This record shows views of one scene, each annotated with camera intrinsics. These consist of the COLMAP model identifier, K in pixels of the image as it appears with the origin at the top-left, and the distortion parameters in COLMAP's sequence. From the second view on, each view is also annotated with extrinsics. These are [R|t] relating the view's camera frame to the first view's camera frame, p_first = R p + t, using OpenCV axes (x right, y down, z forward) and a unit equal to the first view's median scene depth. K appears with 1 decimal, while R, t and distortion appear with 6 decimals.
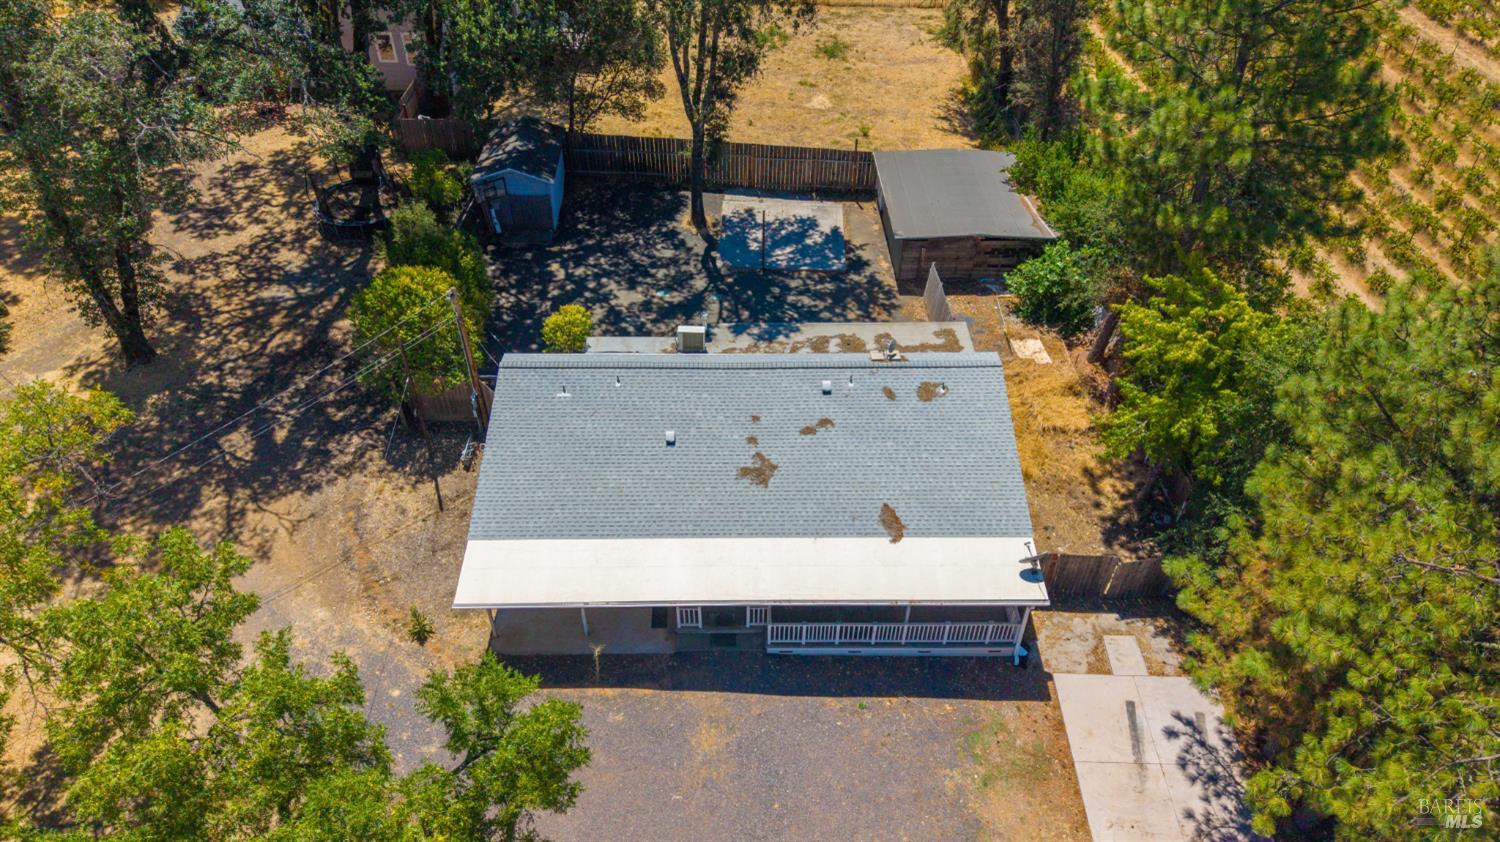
lens RADIAL K [[1005.9, 0, 749.0], [0, 1005.9, 419.6], [0, 0, 1]] dist [0.030545, -0.005115]
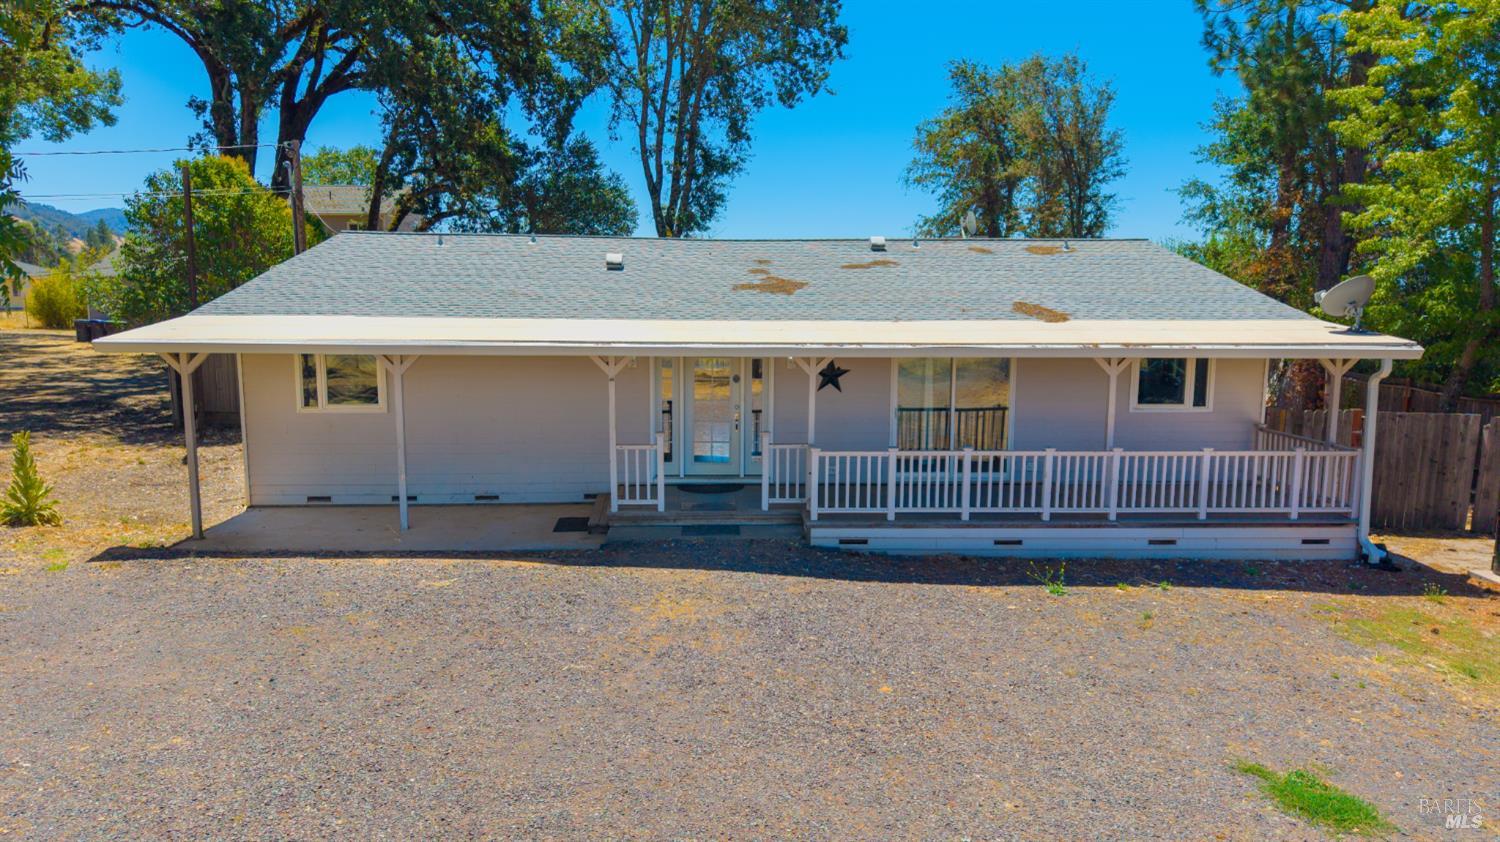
lens RADIAL K [[1005.9, 0, 753.3], [0, 1005.9, 421.3], [0, 0, 1]] dist [0.030545, -0.005115]
pose [[0.999279, -0.005707, 0.037530, -0.016166], [0.025517, 0.832939, -0.552776, 0.294109], [-0.028106, 0.553335, 0.832485, 0.412200]]
